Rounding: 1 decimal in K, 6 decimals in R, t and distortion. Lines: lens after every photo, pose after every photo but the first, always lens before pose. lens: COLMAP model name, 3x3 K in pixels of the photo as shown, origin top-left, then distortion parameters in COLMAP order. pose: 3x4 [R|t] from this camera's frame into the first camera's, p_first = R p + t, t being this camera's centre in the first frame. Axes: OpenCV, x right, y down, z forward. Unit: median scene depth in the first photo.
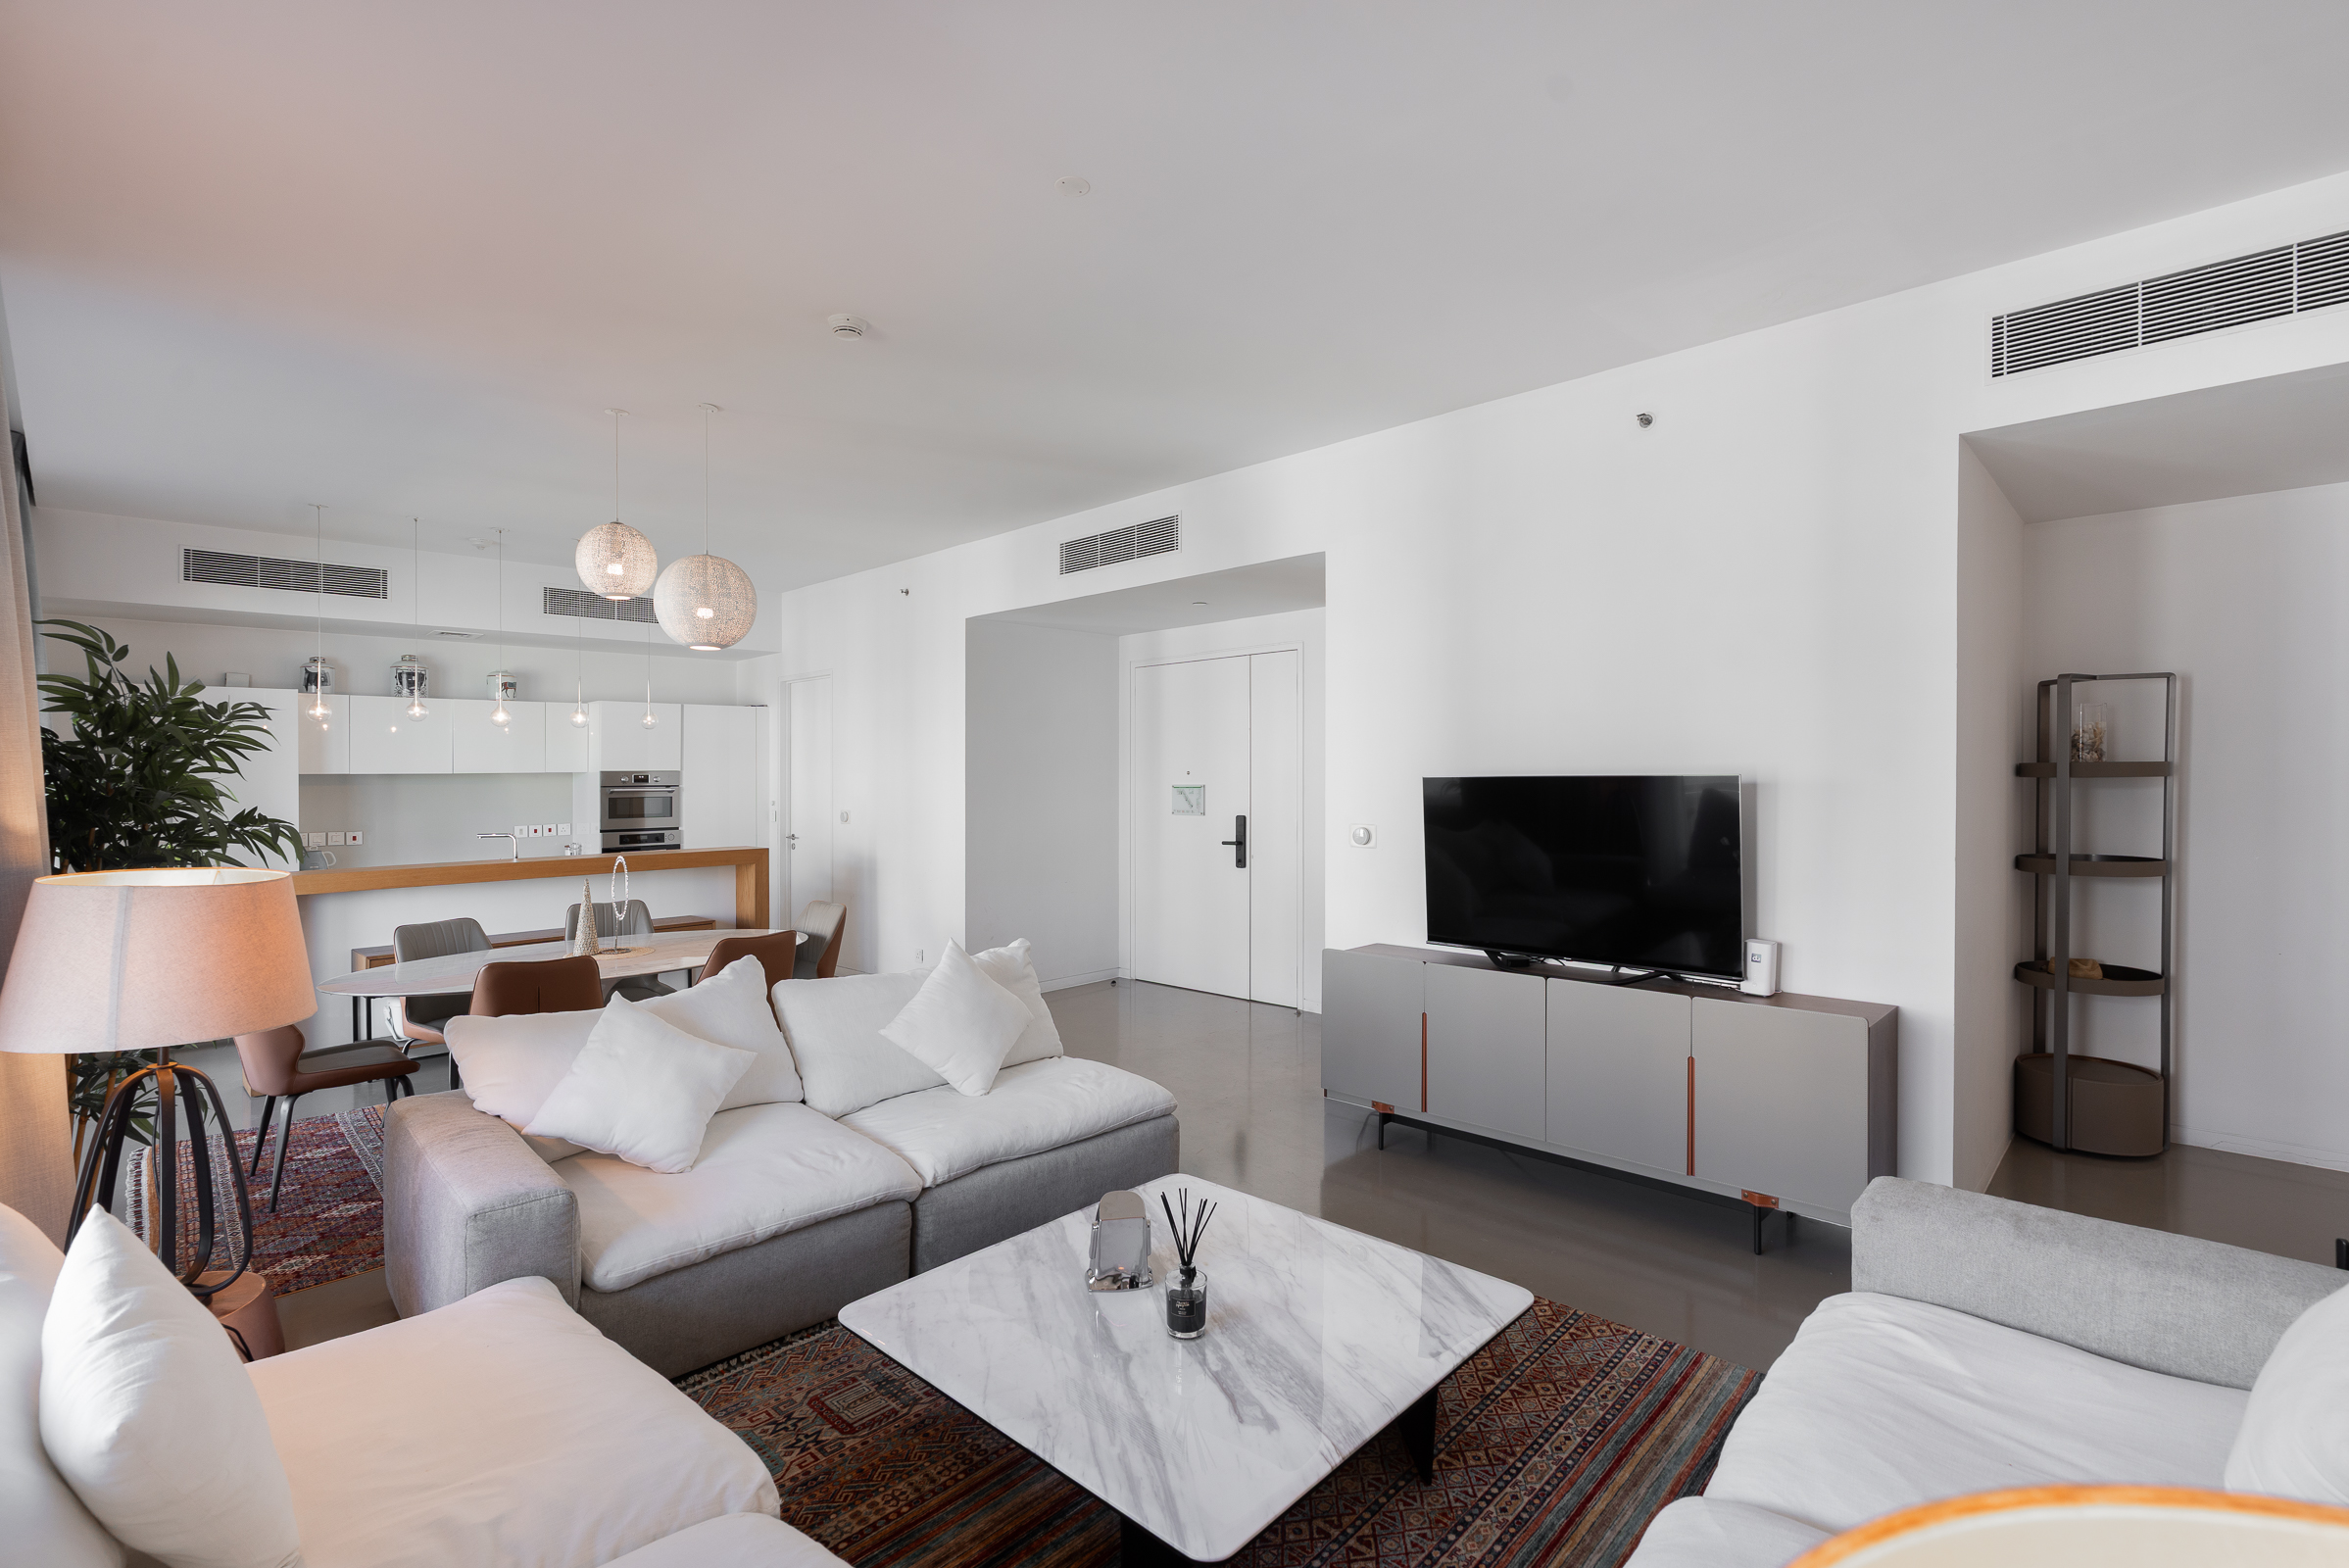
lens RADIAL K [[1063.0, 0, 1181.5], [0, 1063.0, 786.2], [0, 0, 1]] dist [-0.005013, 0.001723]
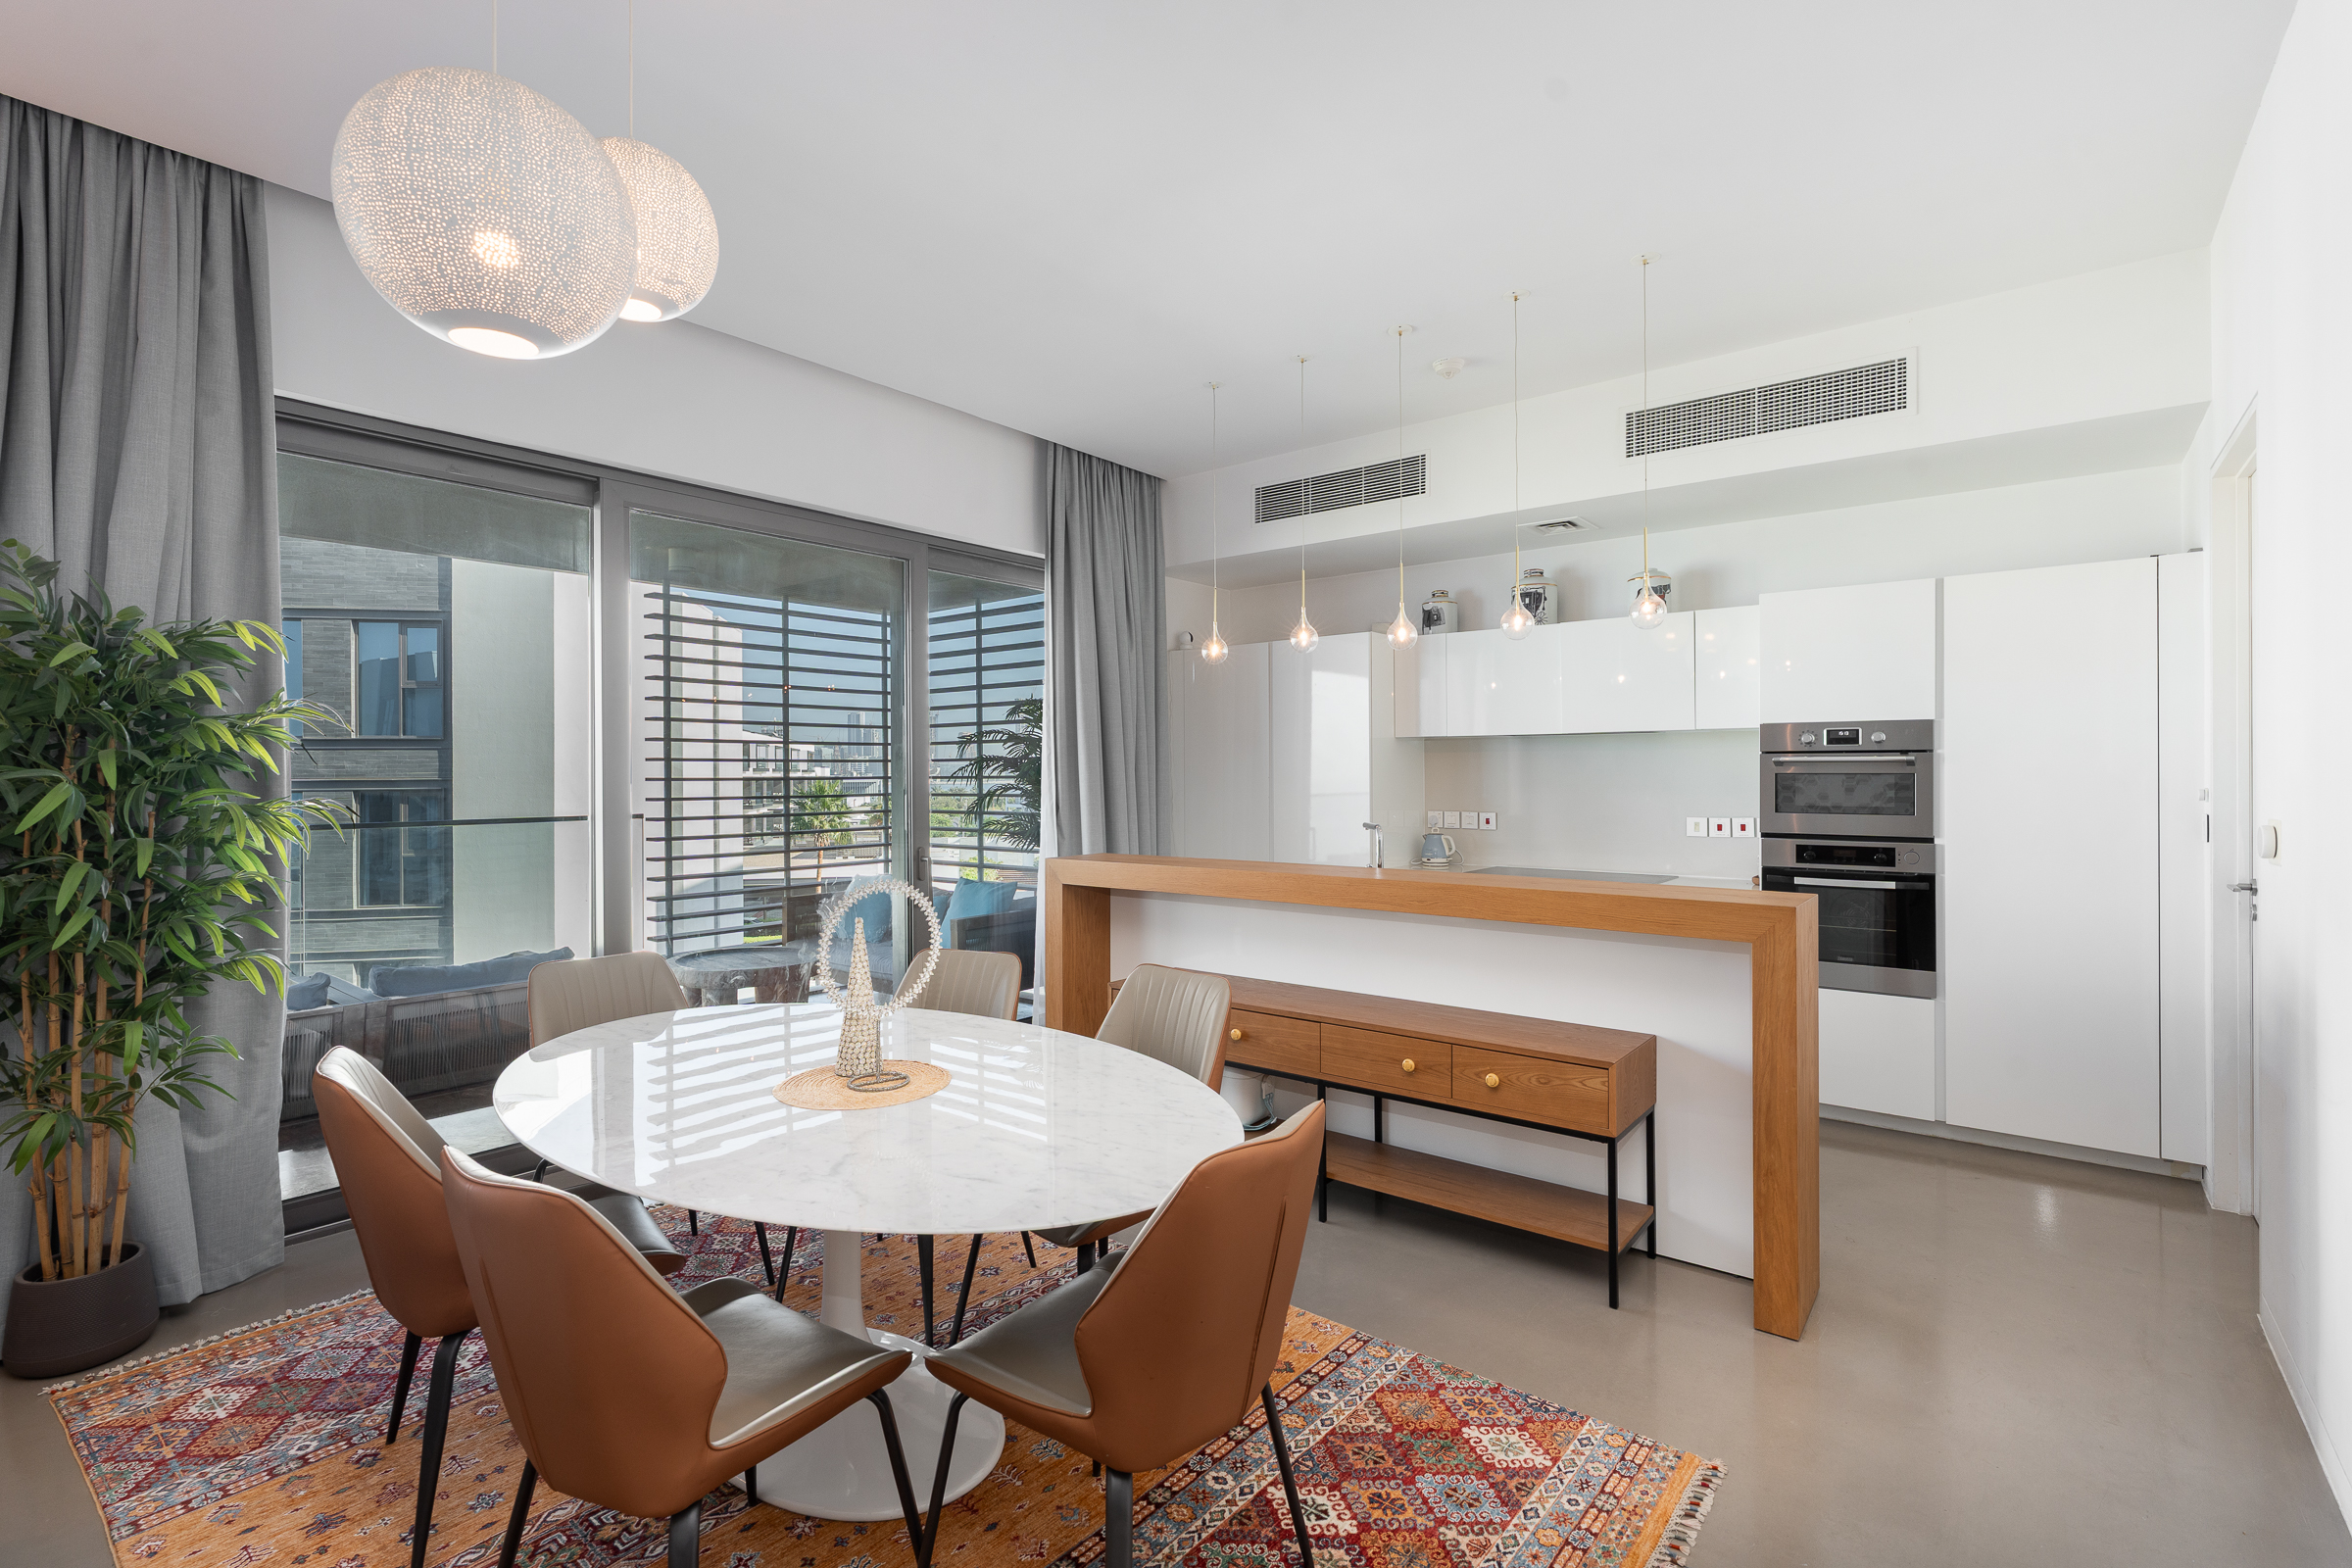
lens RADIAL K [[1064.4, 0, 1187.1], [0, 1064.4, 777.7], [0, 0, 1]] dist [-0.005013, 0.001723]
pose [[0.093508, 0.015312, -0.995501, -0.032902], [-0.007564, 0.999864, 0.014669, 0.007682], [0.995590, 0.006159, 0.093611, 0.689272]]
